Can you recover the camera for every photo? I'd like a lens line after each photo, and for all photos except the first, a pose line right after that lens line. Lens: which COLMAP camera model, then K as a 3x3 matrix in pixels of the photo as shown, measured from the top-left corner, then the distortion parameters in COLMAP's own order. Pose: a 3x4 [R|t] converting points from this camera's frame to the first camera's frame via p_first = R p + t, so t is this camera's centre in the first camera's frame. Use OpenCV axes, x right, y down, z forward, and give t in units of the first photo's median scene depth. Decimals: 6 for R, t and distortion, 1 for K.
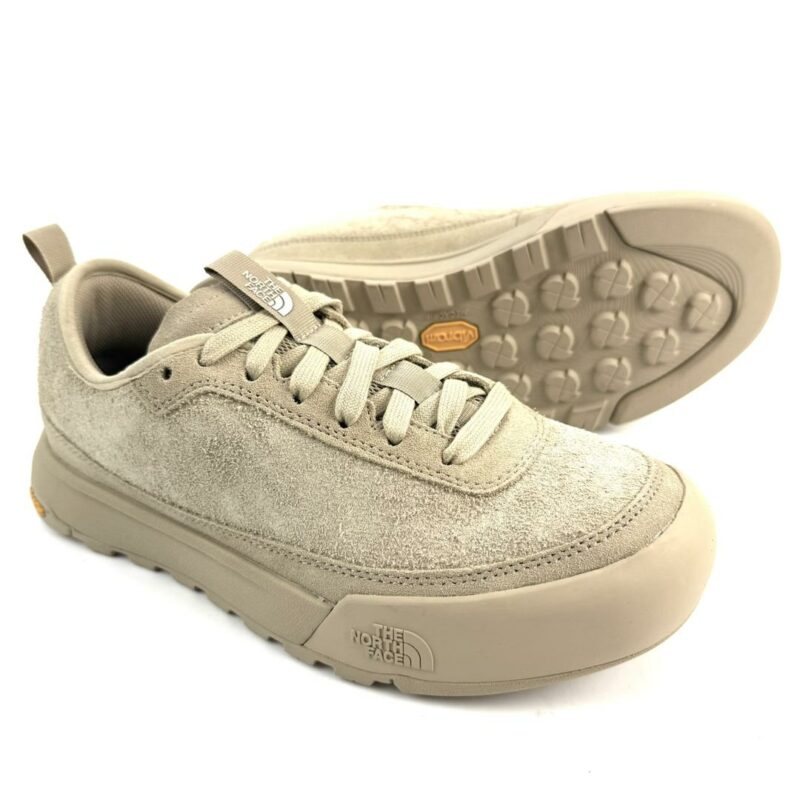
lens RADIAL K [[742.6, 0, 395.3], [0, 742.6, 420.1], [0, 0, 1]] dist [-0.041753, 0.000000]
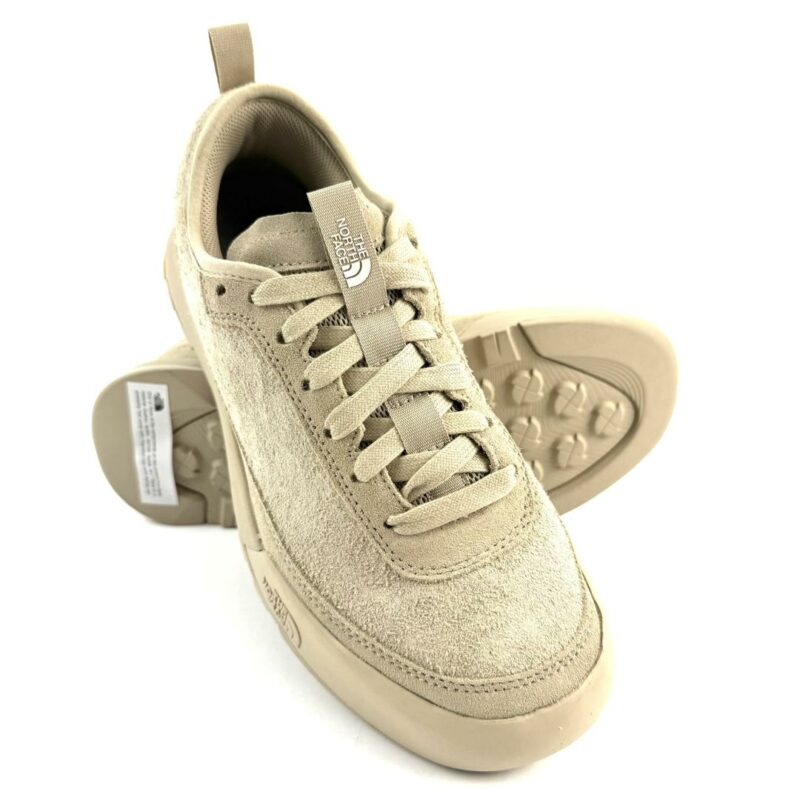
lens RADIAL K [[742.6, 0, 399.1], [0, 742.6, 400.2], [0, 0, 1]] dist [-0.041753, 0.000000]
pose [[0.804455, 0.556821, -0.206887, 0.187649], [-0.412224, 0.774079, 0.480493, -0.543952], [0.427695, -0.301251, 0.852247, 0.191923]]
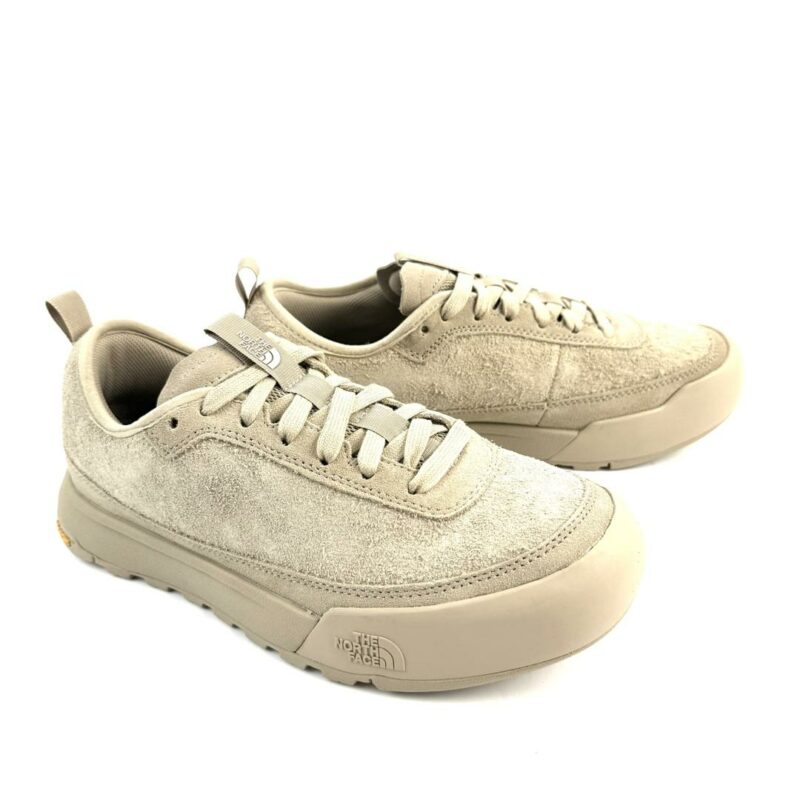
lens RADIAL K [[742.6, 0, 404.0], [0, 742.6, 403.4], [0, 0, 1]] dist [-0.041753, 0.000000]
pose [[0.999470, -0.032375, -0.003280, 0.062357], [0.032249, 0.998935, -0.033009, -0.043629], [0.004345, 0.032885, 0.999450, -0.175661]]
